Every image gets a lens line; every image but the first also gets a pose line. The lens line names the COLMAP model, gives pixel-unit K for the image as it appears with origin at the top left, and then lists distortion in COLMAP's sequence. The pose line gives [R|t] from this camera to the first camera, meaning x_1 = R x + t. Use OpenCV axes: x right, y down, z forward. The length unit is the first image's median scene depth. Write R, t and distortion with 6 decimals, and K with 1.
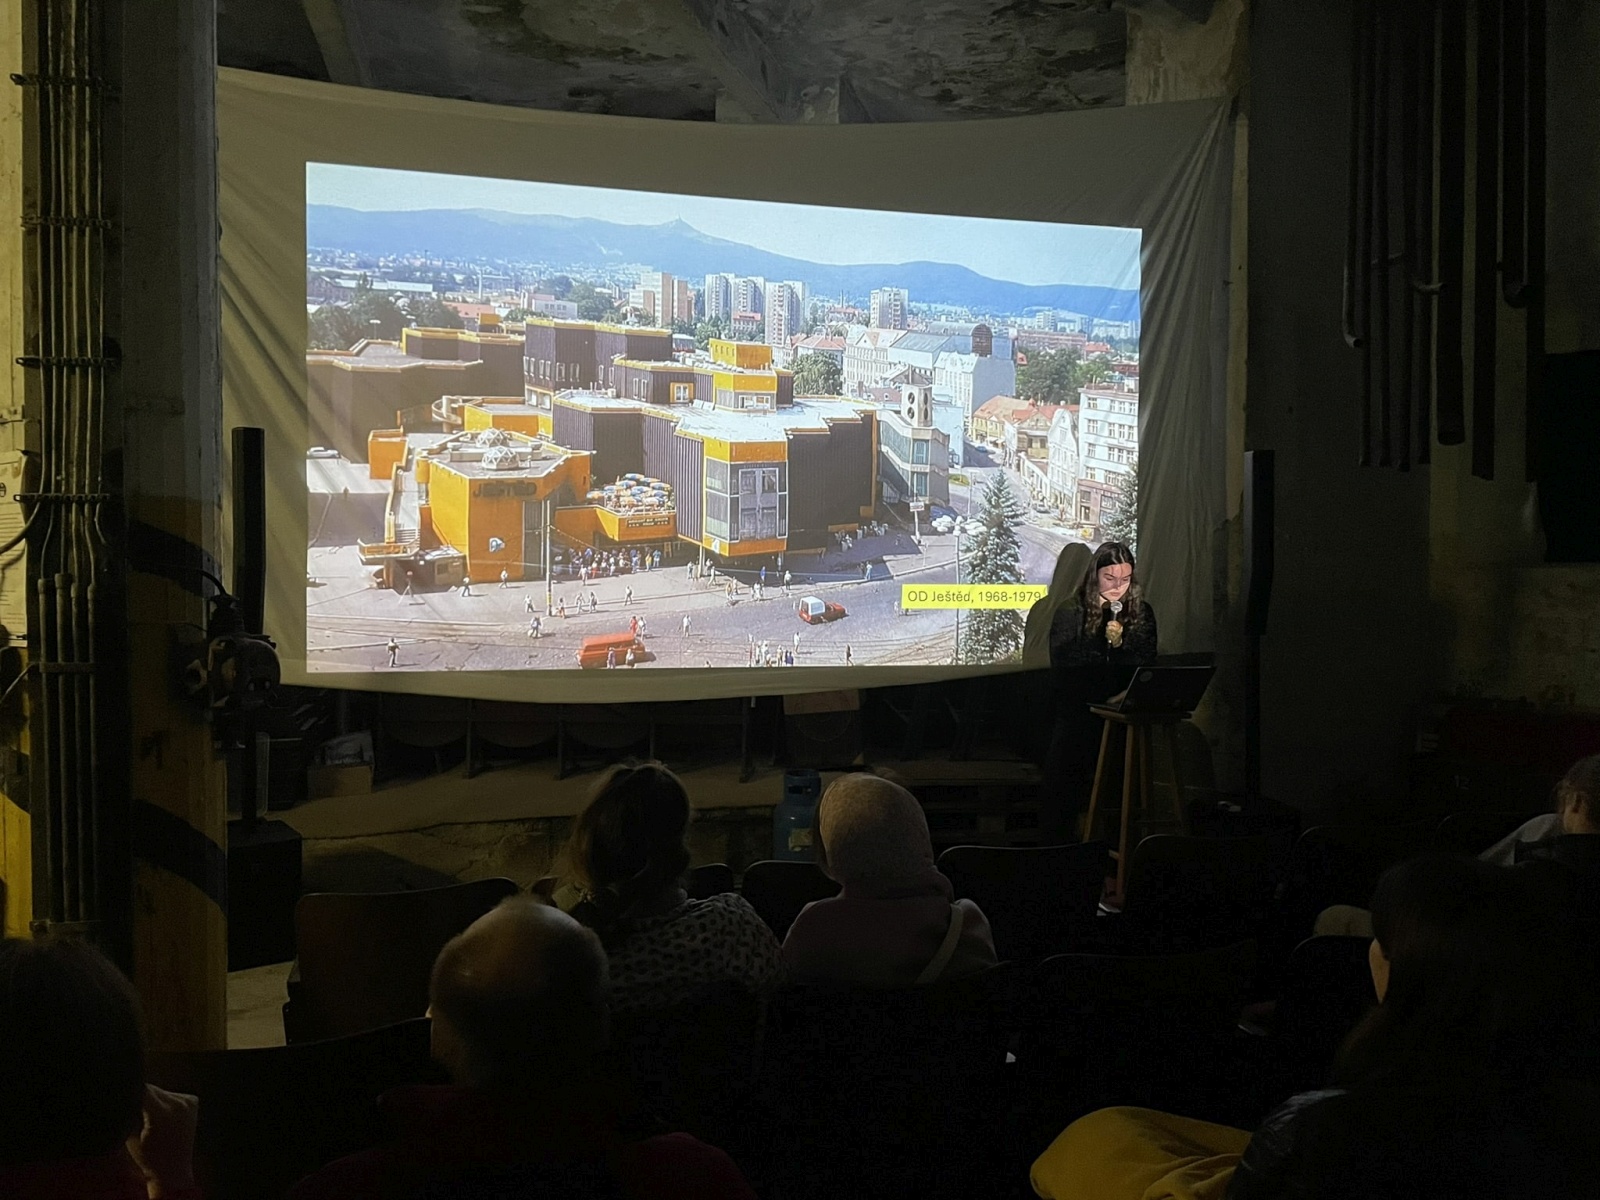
lens RADIAL K [[1214.5, 0, 807.4], [0, 1214.5, 613.1], [0, 0, 1]] dist [0.081749, -0.106305]
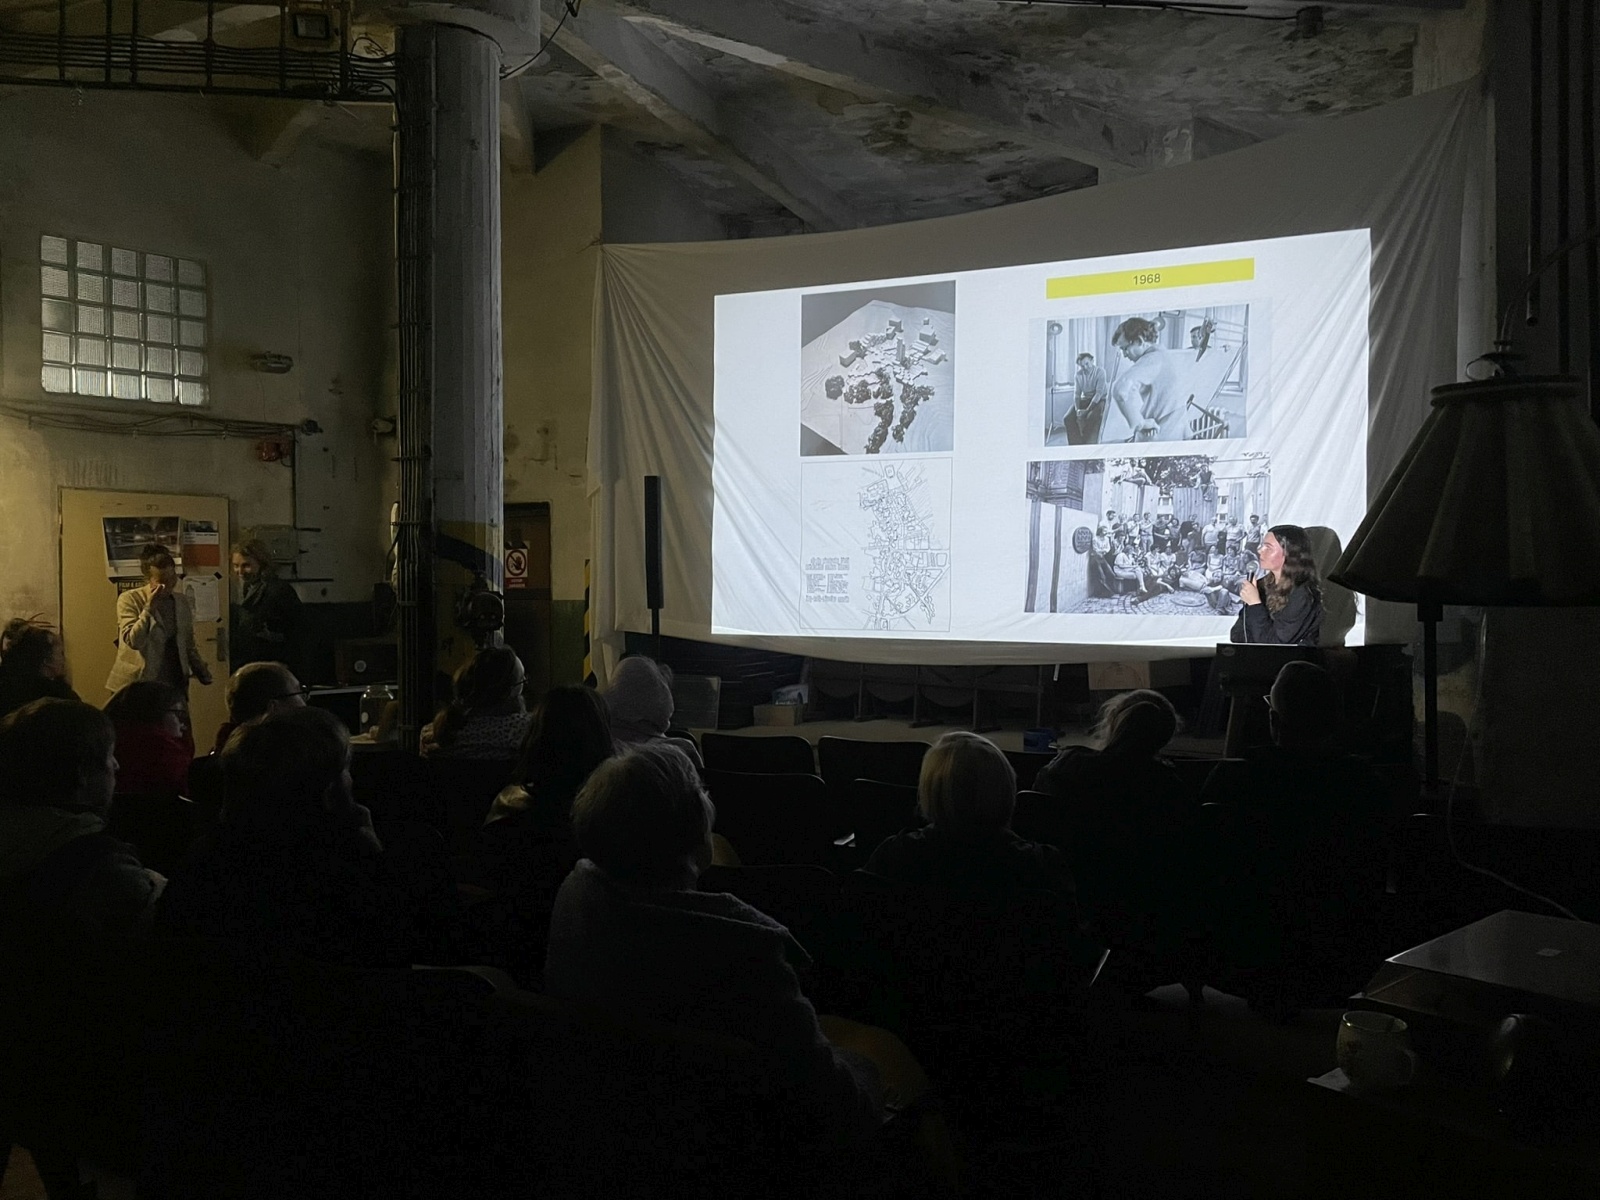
lens RADIAL K [[1214.5, 0, 807.4], [0, 1214.5, 613.1], [0, 0, 1]] dist [0.081749, -0.106305]
pose [[0.796158, 0.014257, -0.604921, 0.518309], [-0.019846, 0.999800, -0.002556, 0.021684], [0.604763, 0.014040, 0.796281, -0.101295]]
